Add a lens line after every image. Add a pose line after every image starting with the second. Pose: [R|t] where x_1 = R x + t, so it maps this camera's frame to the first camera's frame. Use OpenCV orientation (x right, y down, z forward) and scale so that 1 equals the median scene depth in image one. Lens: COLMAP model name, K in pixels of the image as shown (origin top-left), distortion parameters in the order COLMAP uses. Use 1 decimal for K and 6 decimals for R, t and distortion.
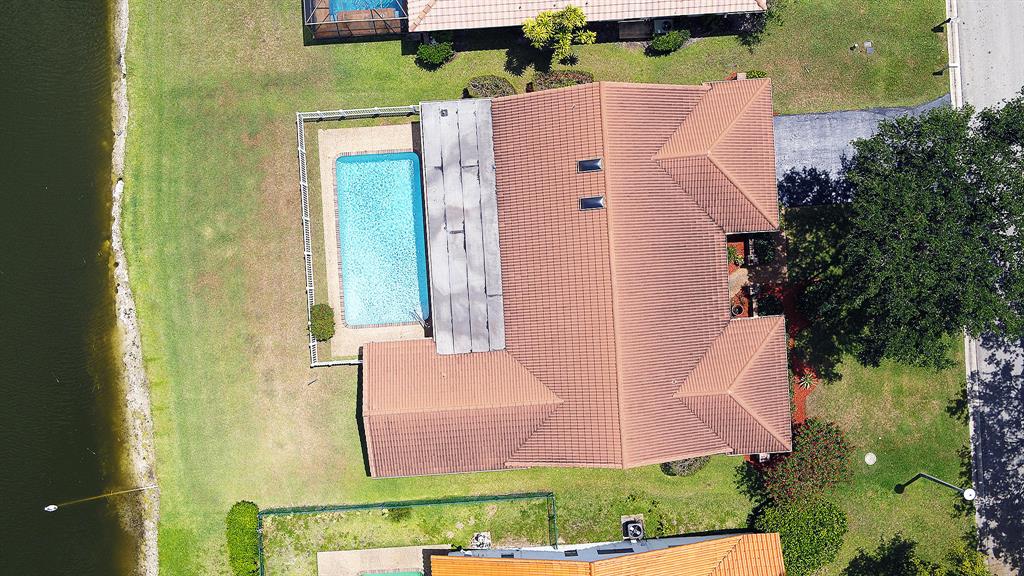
lens RADIAL K [[881.1, 0, 512.0], [0, 881.1, 288.0], [0, 0, 1]] dist [0.002964, -0.001901]
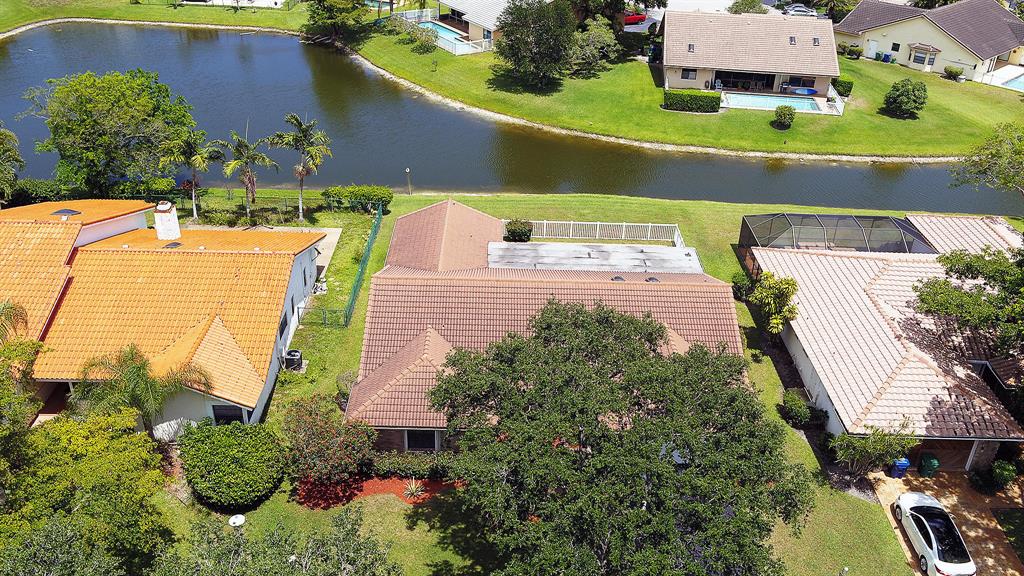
lens RADIAL K [[879.4, 0, 512.0], [0, 879.4, 288.0], [0, 0, 1]] dist [-0.013509, -0.003097]
pose [[-0.061252, 0.485194, -0.872258, 0.945747], [-0.997748, -0.053684, 0.040202, -0.008342], [-0.027320, 0.872757, 0.487390, 0.432360]]
